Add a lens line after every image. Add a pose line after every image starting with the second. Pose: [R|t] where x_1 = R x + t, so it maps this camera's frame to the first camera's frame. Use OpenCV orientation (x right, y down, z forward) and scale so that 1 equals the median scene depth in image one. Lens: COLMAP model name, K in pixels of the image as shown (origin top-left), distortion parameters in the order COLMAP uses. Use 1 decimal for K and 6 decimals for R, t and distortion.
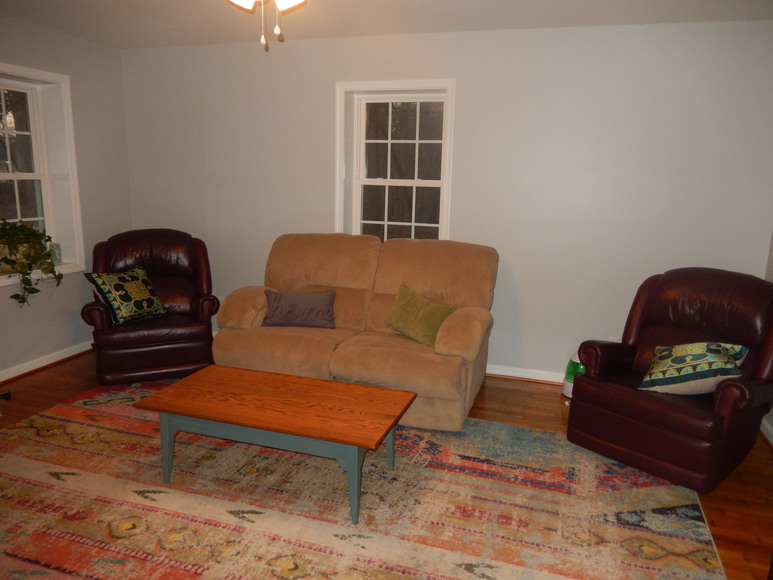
lens RADIAL K [[577.6, 0, 374.6], [0, 577.6, 289.9], [0, 0, 1]] dist [0.005802, 0.004050]
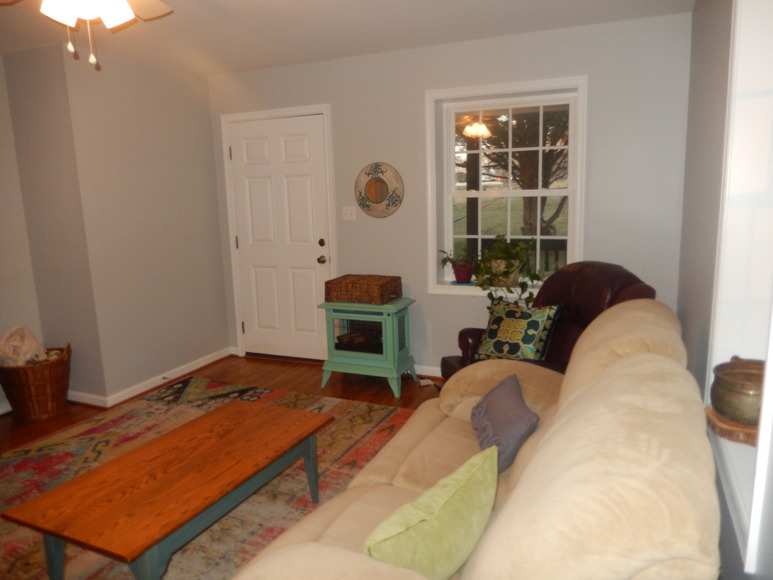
lens RADIAL K [[570.0, 0, 386.5], [0, 570.0, 290.0], [0, 0, 1]] dist [-0.006202, -0.004616]
pose [[-0.097667, 0.149853, -0.983873, 0.495316], [-0.178334, 0.969963, 0.165437, -0.195895], [0.979111, 0.191615, -0.068009, 1.090653]]
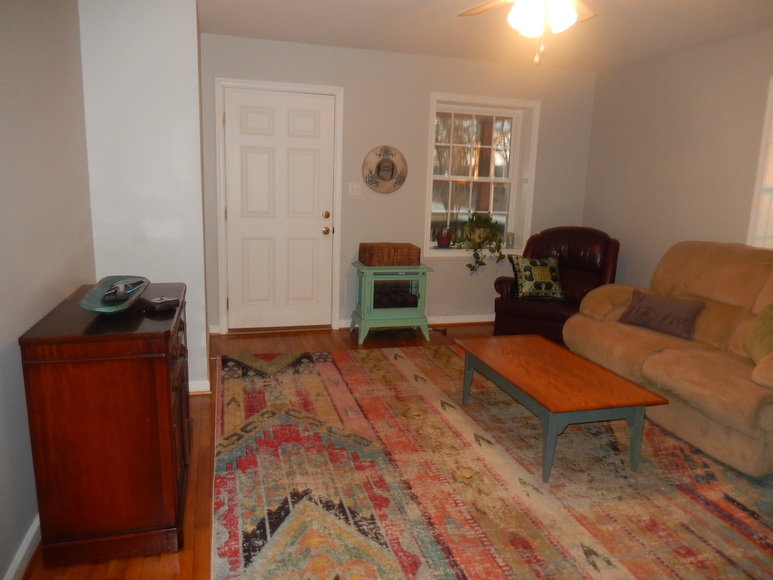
lens RADIAL K [[573.8, 0, 386.5], [0, 573.8, 290.0], [0, 0, 1]] dist [-0.010993, -0.009400]
pose [[0.567415, 0.155880, -0.808543, 0.468507], [-0.188146, 0.980486, 0.056993, 0.032762], [0.801649, 0.119786, 0.585671, 0.062295]]
